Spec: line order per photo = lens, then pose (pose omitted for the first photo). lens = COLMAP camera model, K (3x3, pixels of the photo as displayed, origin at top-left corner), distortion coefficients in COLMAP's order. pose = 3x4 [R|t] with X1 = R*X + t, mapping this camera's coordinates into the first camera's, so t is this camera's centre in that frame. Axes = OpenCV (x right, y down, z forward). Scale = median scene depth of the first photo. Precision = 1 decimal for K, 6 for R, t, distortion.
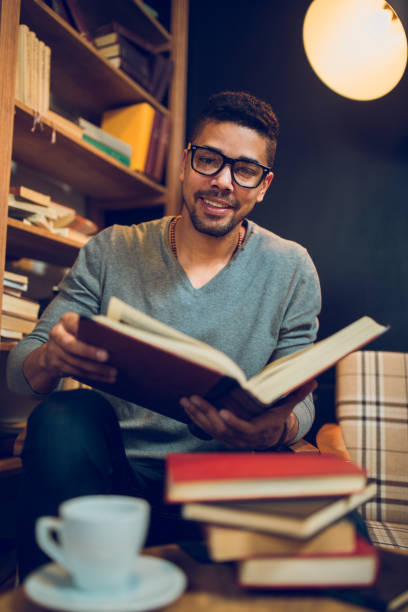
lens RADIAL K [[598.8, 0, 204.0], [0, 598.8, 306.0], [0, 0, 1]] dist [-0.005519, 0.010708]
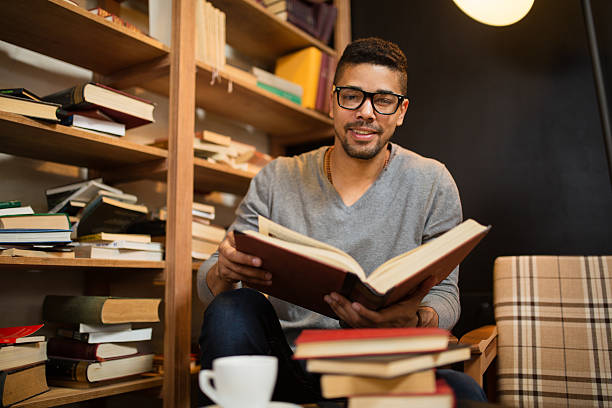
lens RADIAL K [[598.8, 0, 306.0], [0, 598.8, 204.0], [0, 0, 1]] dist [-0.005519, 0.010708]
pose [[0.981083, -0.066888, -0.181667, 0.105365], [0.057227, 0.996680, -0.057916, 0.026218], [0.184938, 0.046424, 0.981653, -0.131268]]
